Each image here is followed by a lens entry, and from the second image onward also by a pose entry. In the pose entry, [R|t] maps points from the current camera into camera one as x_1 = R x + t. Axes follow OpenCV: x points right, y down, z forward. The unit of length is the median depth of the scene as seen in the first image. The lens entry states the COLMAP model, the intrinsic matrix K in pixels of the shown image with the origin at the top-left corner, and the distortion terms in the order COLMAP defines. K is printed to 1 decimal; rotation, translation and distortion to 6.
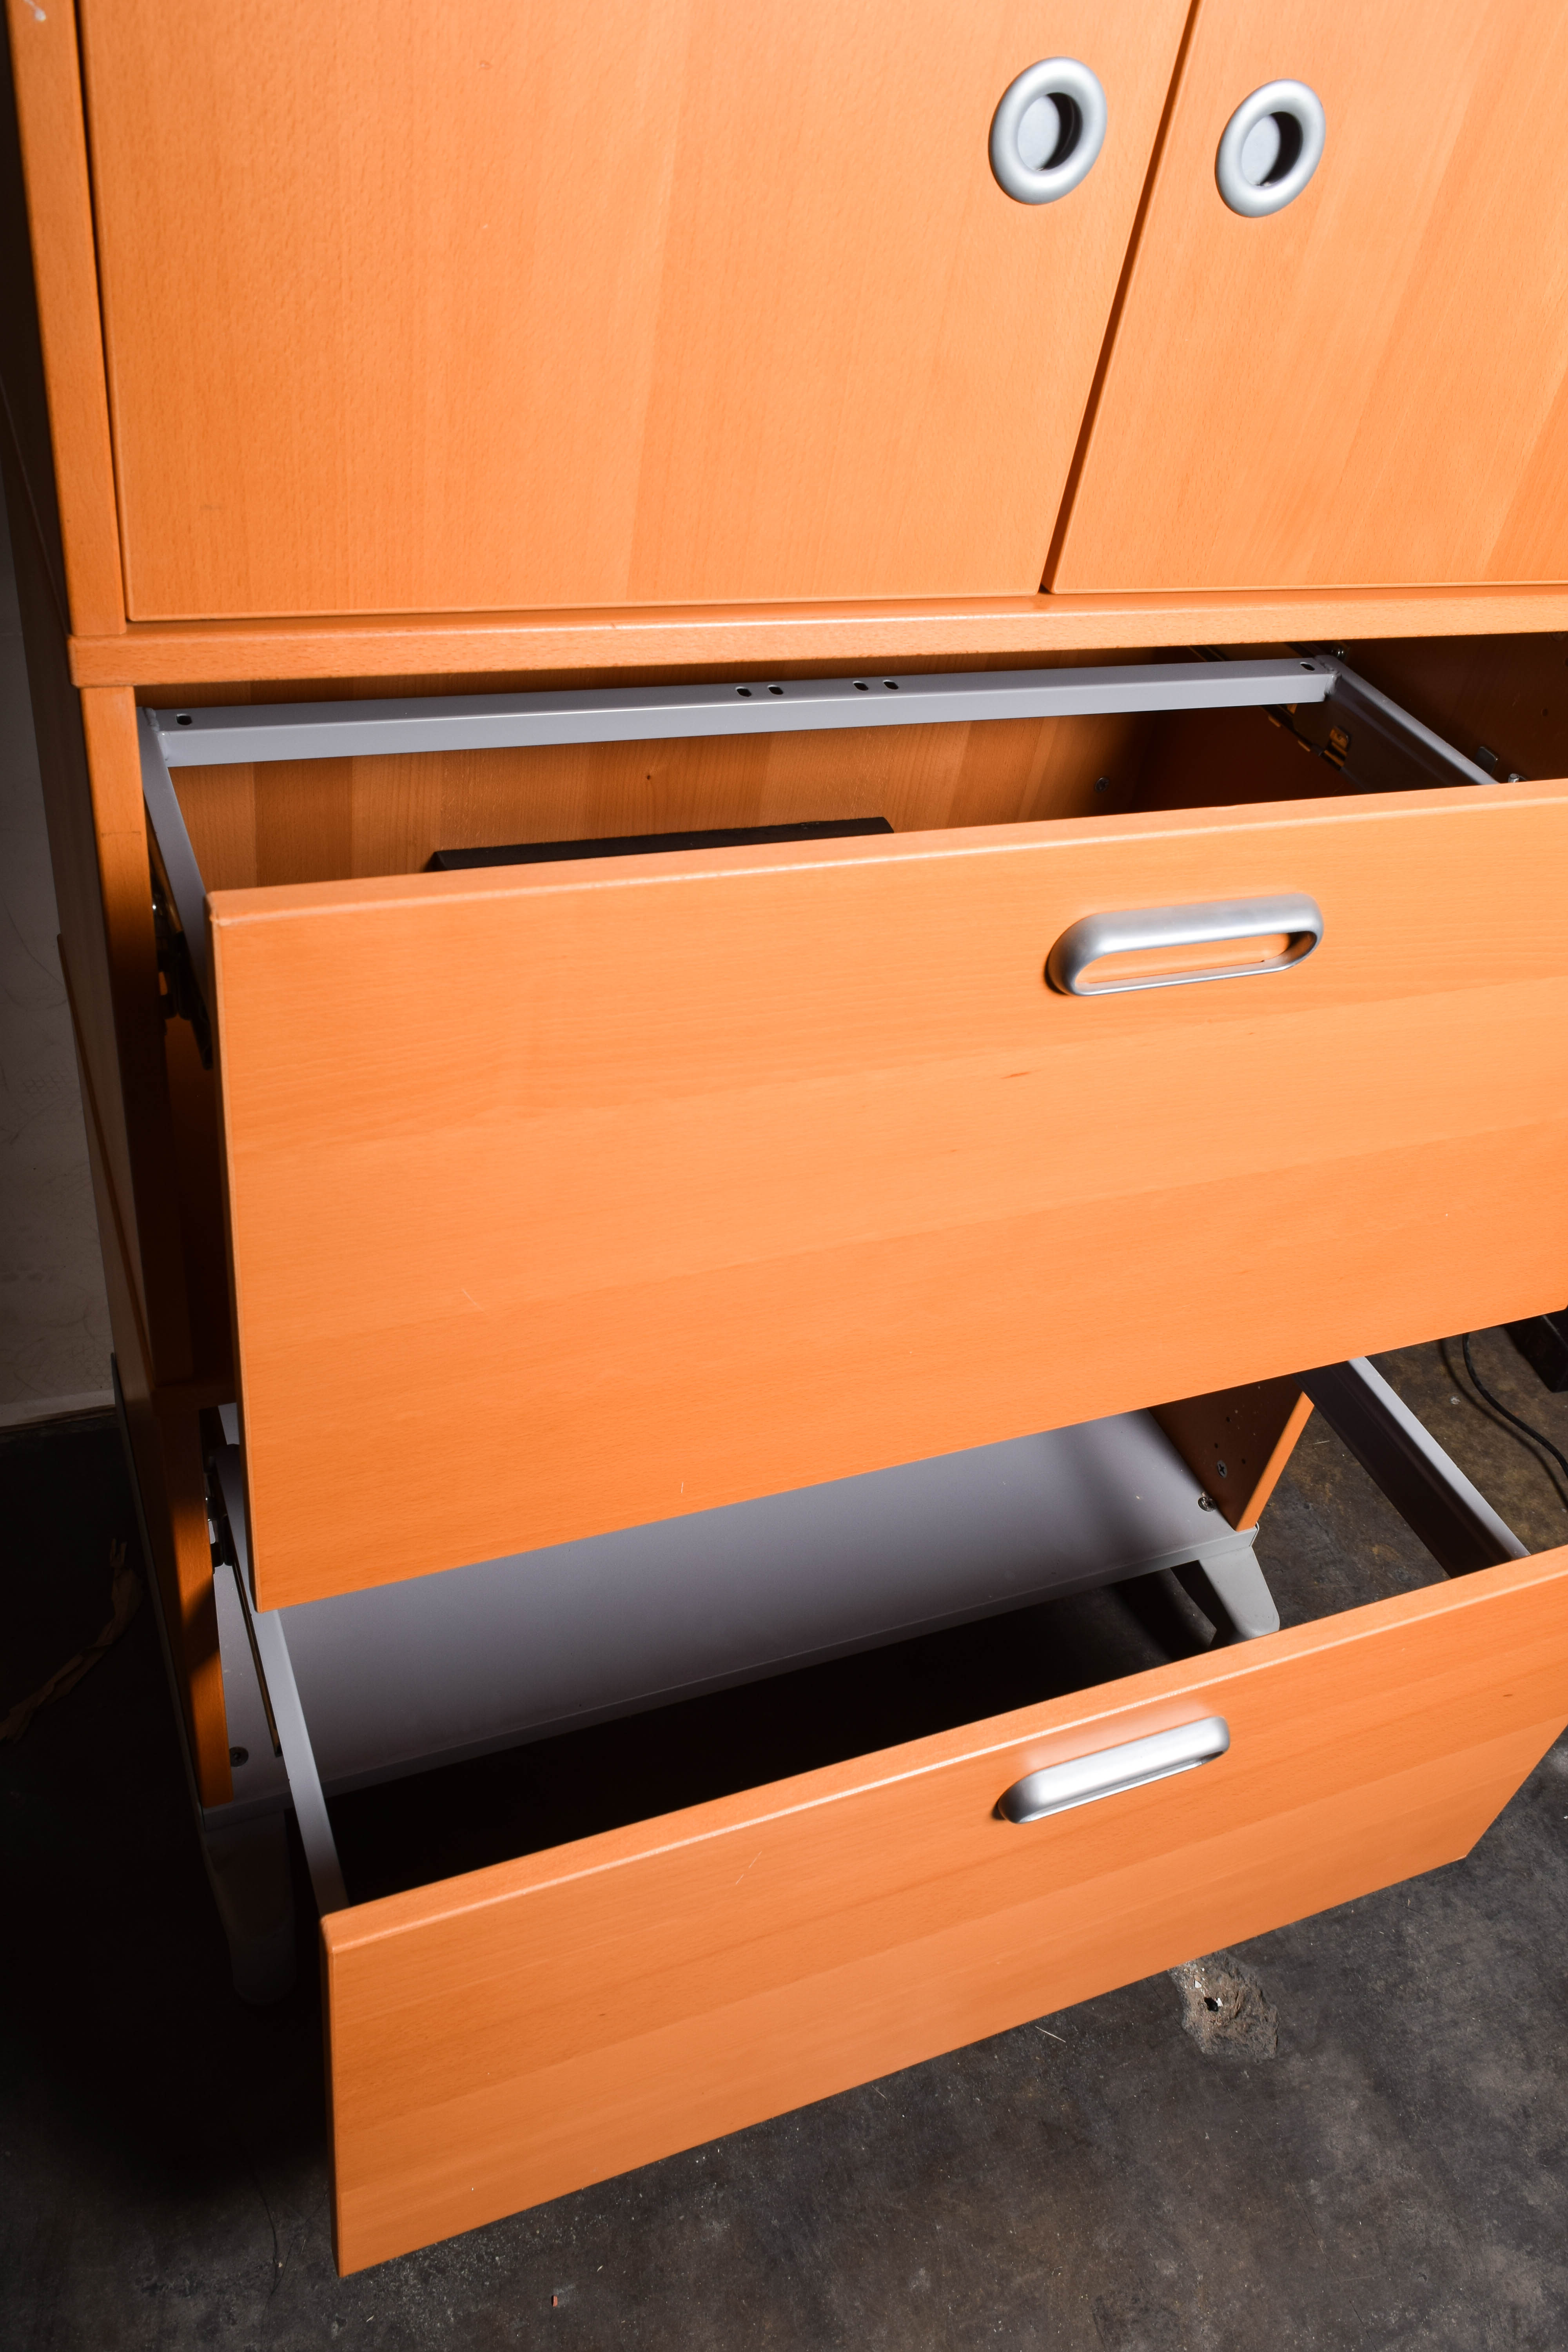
lens RADIAL K [[1826.6, 0, 784.0], [0, 1826.6, 1176.0], [0, 0, 1]] dist [-0.014059, 0.005689]
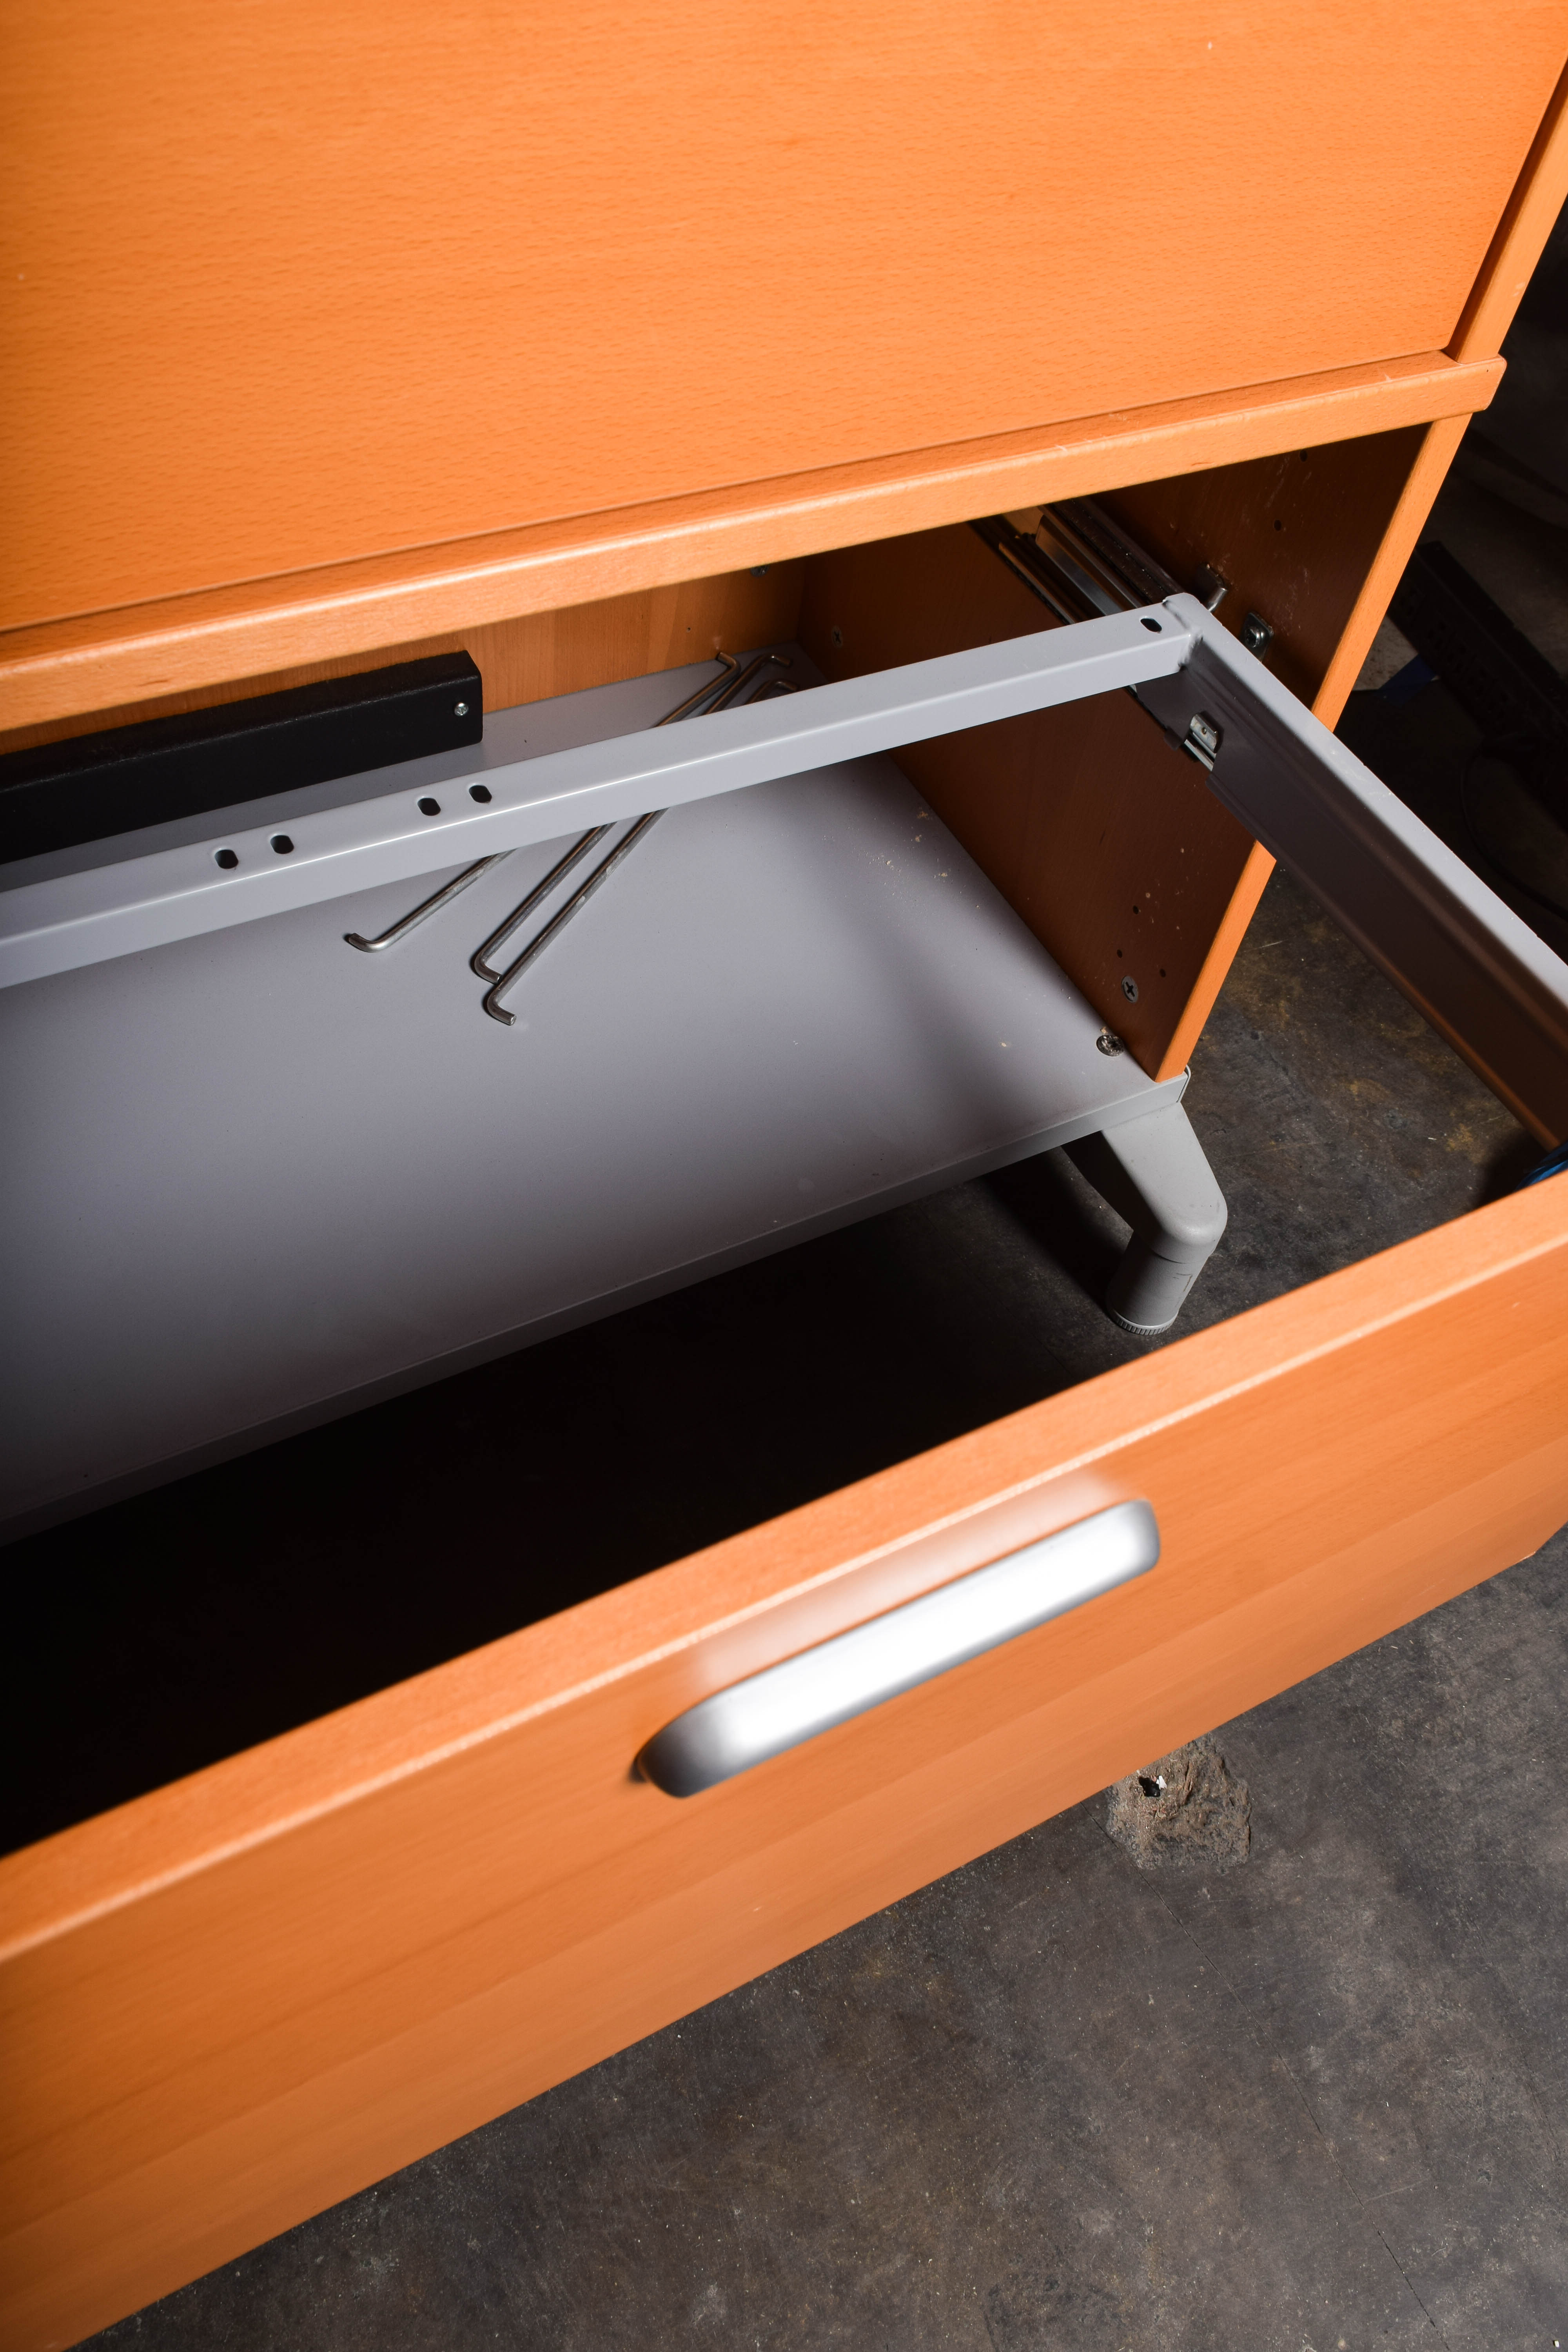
lens RADIAL K [[1826.6, 0, 784.0], [0, 1826.6, 1176.0], [0, 0, 1]] dist [-0.014059, 0.005689]
pose [[0.994681, -0.097850, 0.032180, 0.108246], [0.088068, 0.969901, 0.227016, 0.079927], [-0.053425, -0.222974, 0.973359, 0.432109]]
